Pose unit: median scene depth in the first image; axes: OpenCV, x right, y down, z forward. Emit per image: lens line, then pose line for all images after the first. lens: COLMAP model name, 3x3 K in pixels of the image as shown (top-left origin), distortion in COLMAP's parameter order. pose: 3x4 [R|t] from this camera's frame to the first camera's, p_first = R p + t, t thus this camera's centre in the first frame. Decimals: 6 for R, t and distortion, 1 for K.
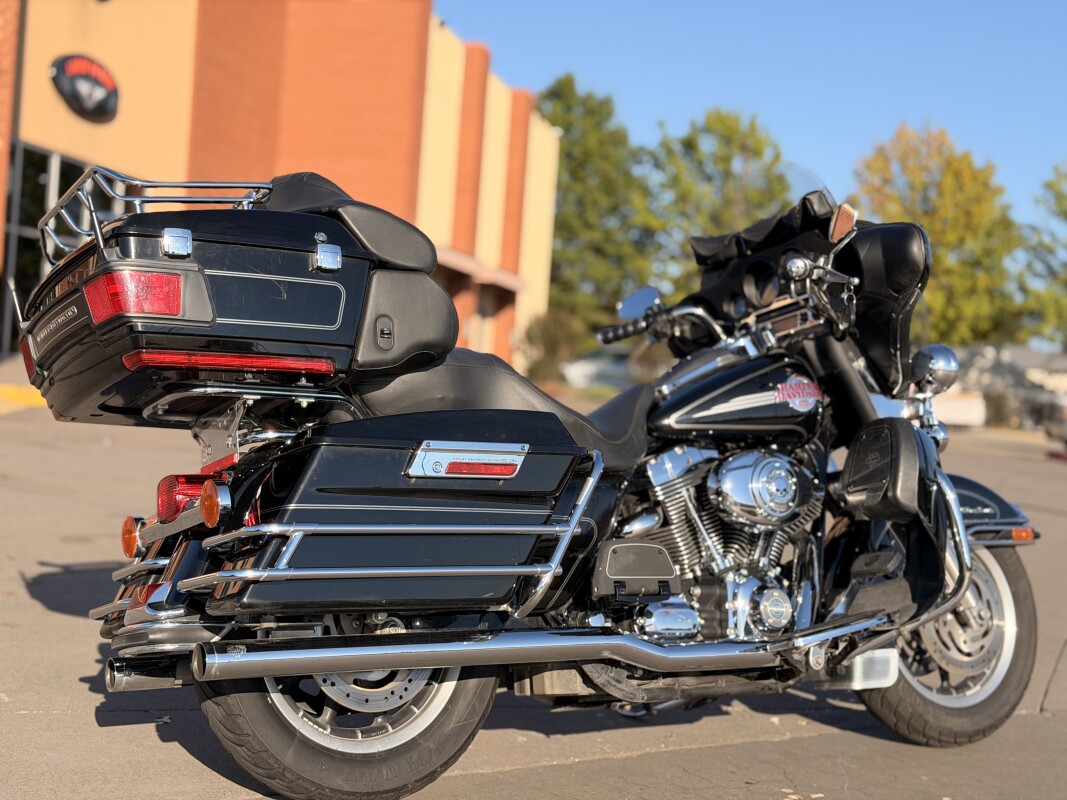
lens RADIAL K [[1487.5, 0, 536.8], [0, 1487.5, 401.2], [0, 0, 1]] dist [0.242450, -1.011724]
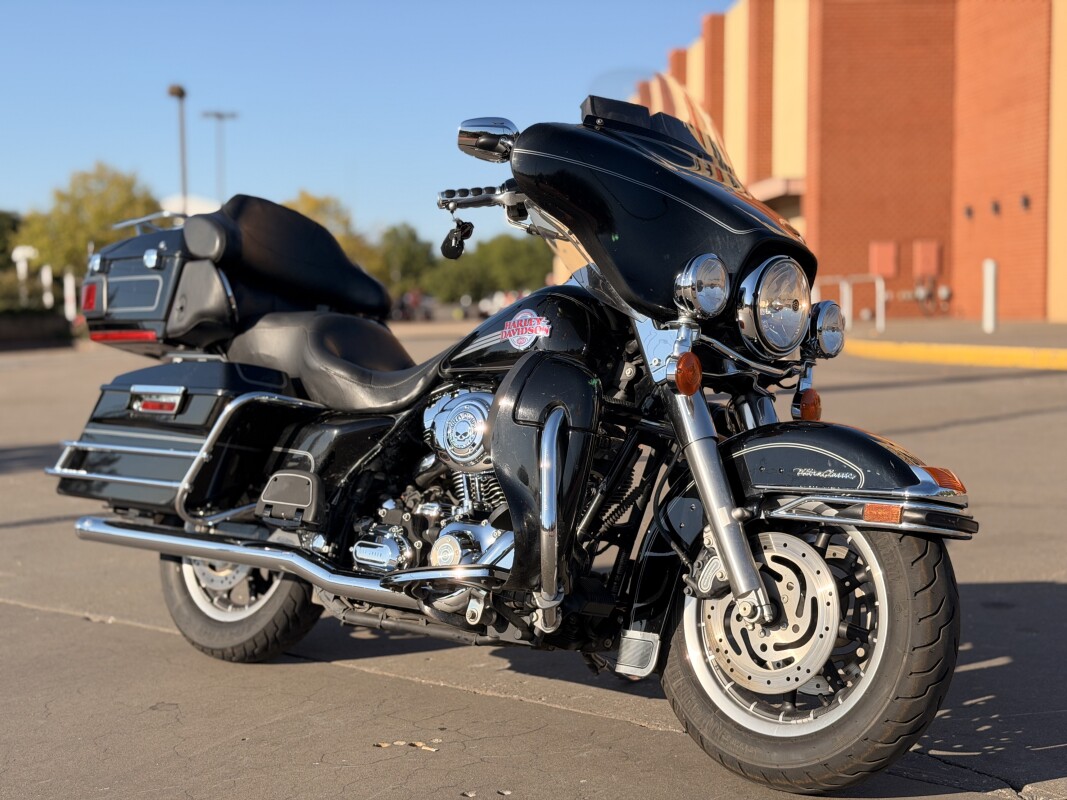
lens RADIAL K [[1487.5, 0, 536.8], [0, 1487.5, 401.2], [0, 0, 1]] dist [0.242450, -1.011724]
pose [[0.280846, -0.019085, -0.959563, 0.941830], [0.013618, 0.999781, -0.015900, 0.047107], [0.959656, -0.008602, 0.281044, 0.667879]]
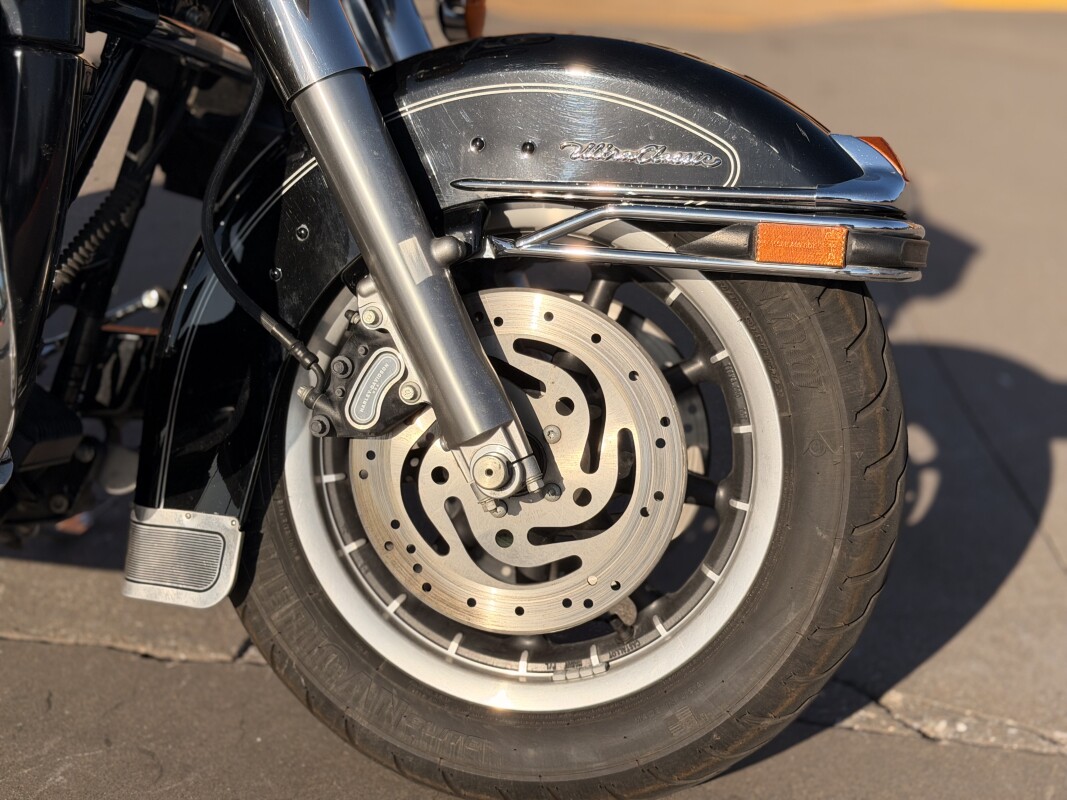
lens RADIAL K [[1487.5, 0, 536.8], [0, 1487.5, 401.2], [0, 0, 1]] dist [0.242450, -1.011724]
pose [[0.715940, 0.167766, -0.677706, 0.501031], [-0.001840, 0.971150, 0.238463, 0.047133], [0.698160, -0.169478, 0.695593, 0.754736]]
